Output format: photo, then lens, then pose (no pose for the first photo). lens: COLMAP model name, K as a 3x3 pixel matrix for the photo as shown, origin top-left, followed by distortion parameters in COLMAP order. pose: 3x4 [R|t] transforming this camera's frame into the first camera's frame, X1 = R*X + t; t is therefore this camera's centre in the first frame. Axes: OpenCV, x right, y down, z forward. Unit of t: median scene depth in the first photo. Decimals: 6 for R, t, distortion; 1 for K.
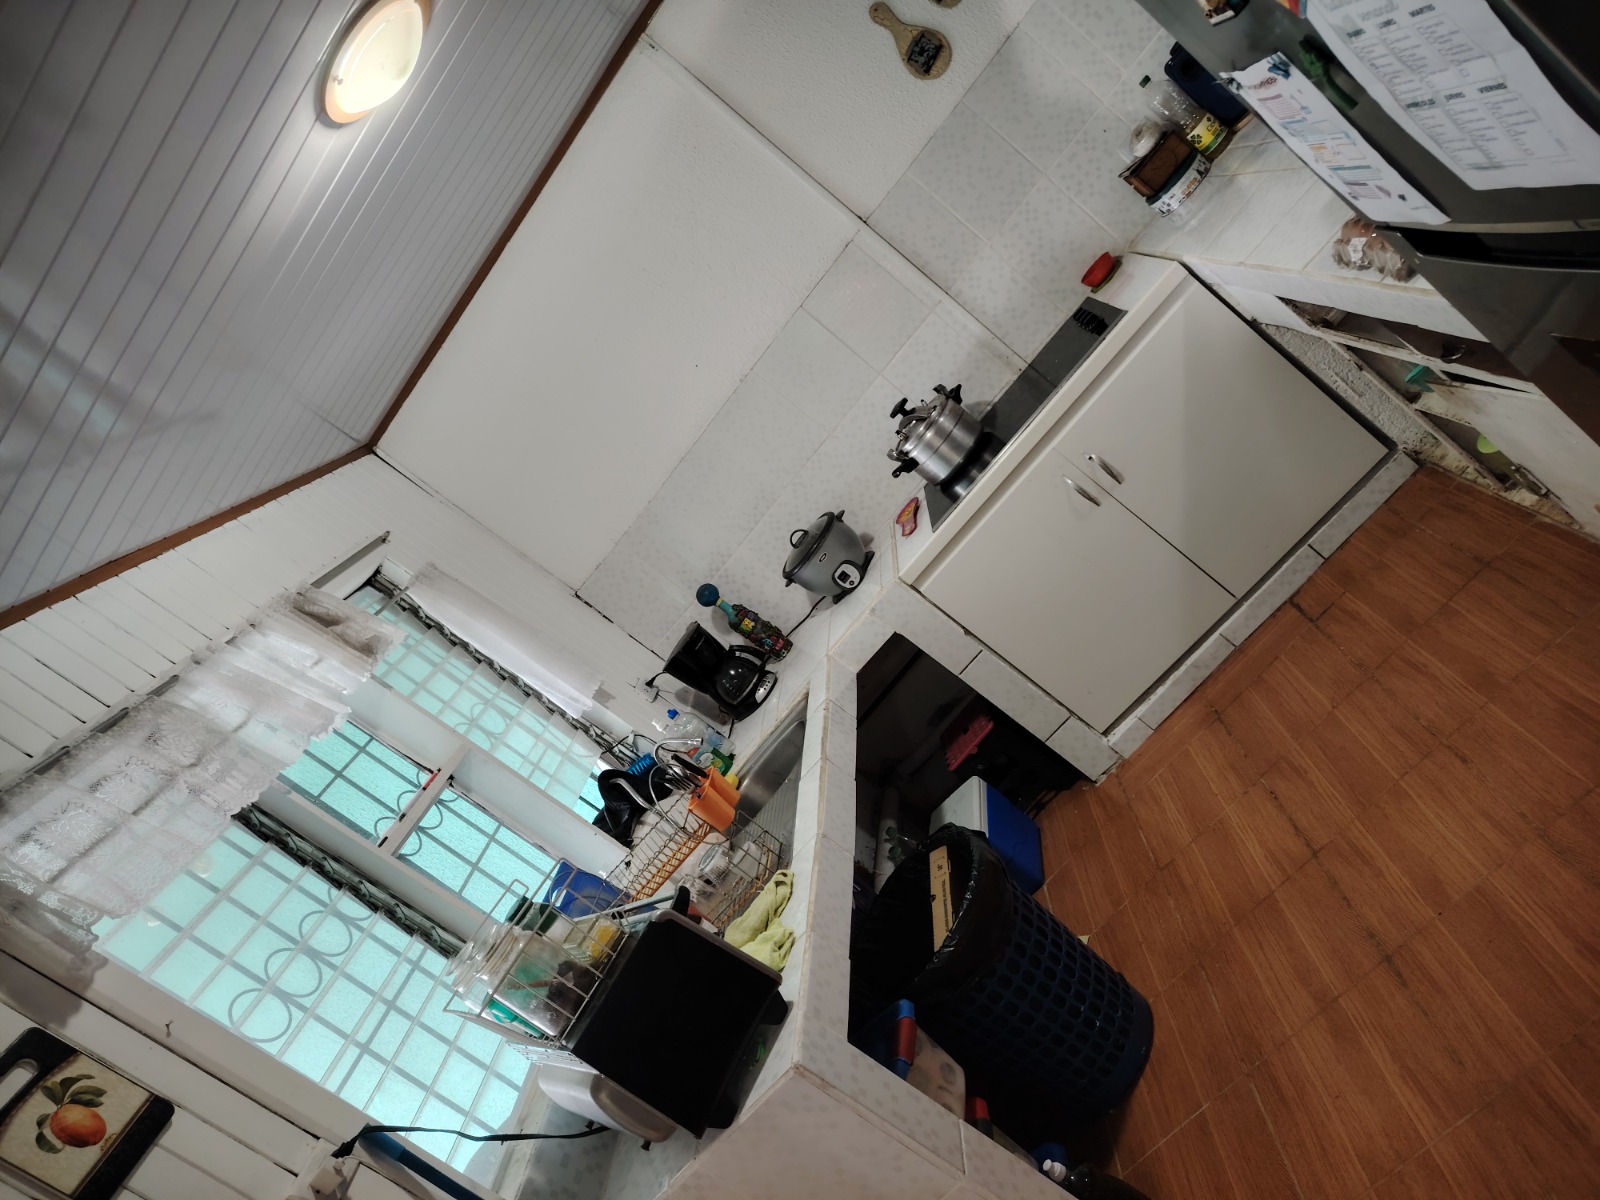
lens RADIAL K [[1100.6, 0, 811.5], [0, 1100.6, 605.9], [0, 0, 1]] dist [0.005302, -0.000055]
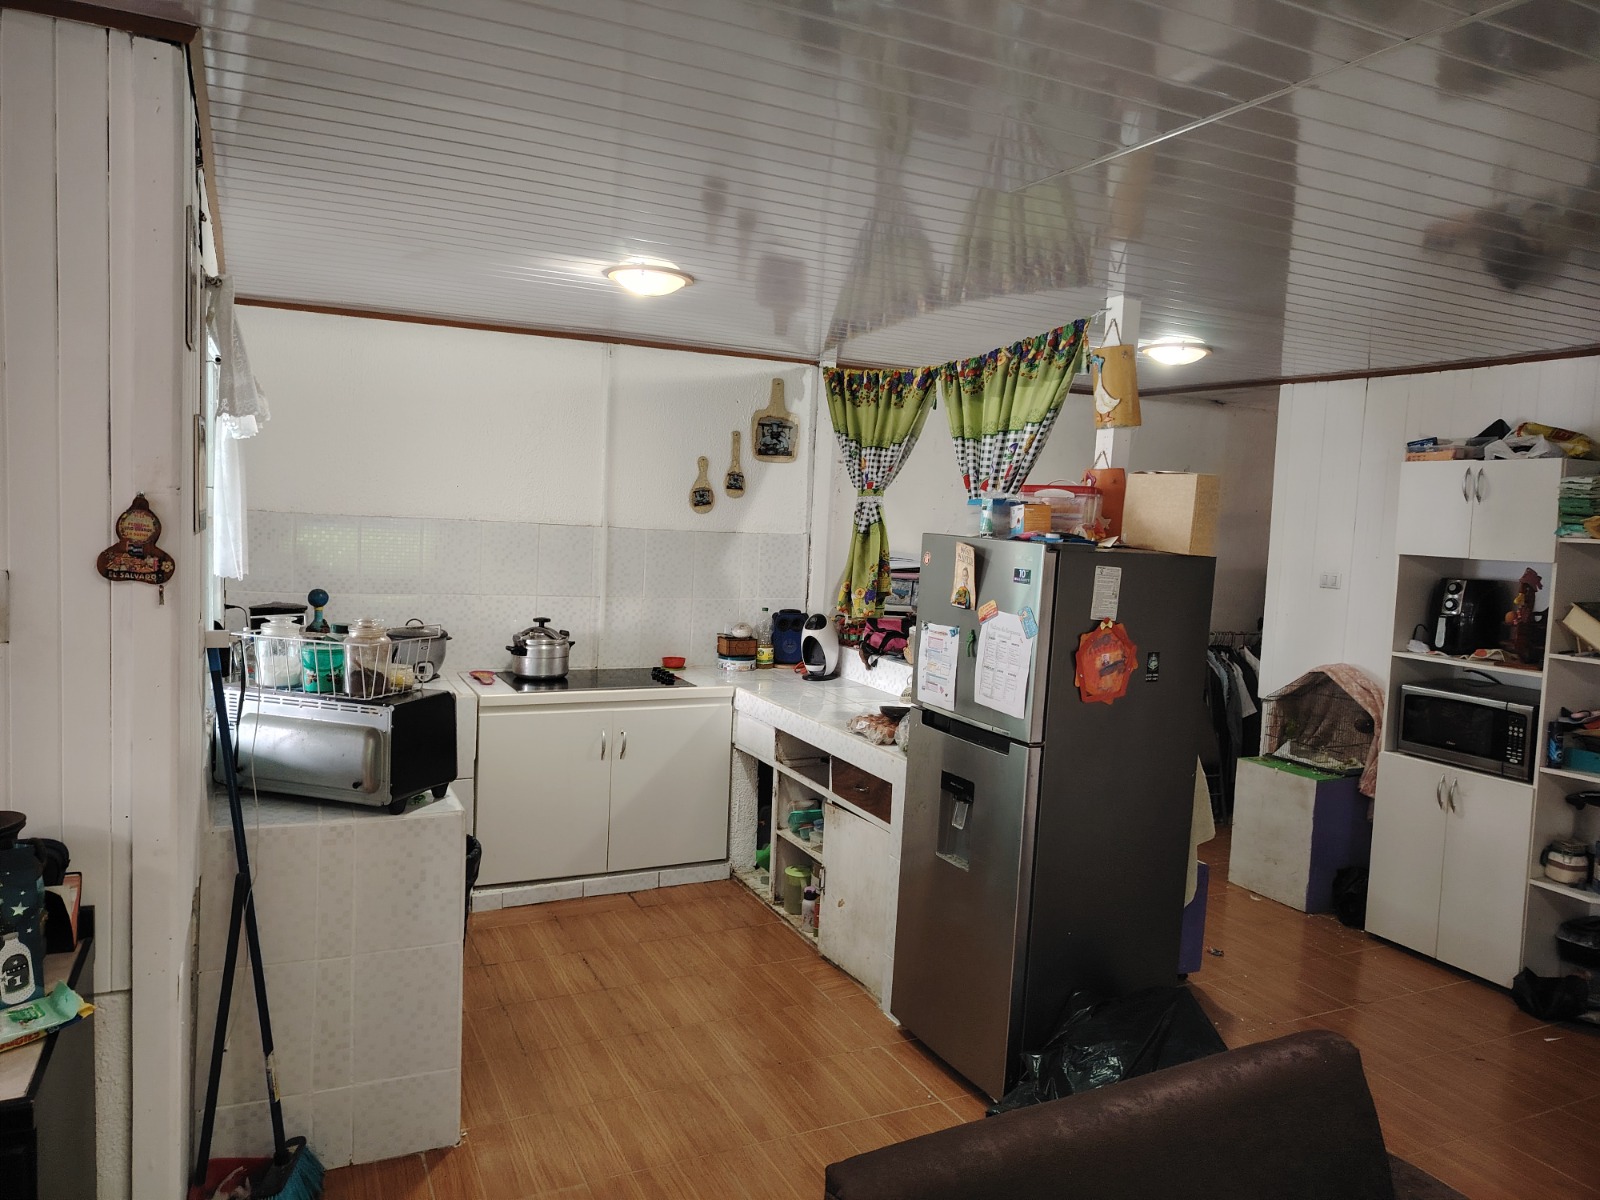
lens RADIAL K [[1100.6, 0, 796.3], [0, 1100.6, 595.8], [0, 0, 1]] dist [0.005302, -0.000055]
pose [[0.501852, 0.778656, 0.376616, -0.342238], [-0.533428, 0.621375, -0.573888, 0.480109], [-0.680881, 0.087109, 0.727195, -0.308765]]
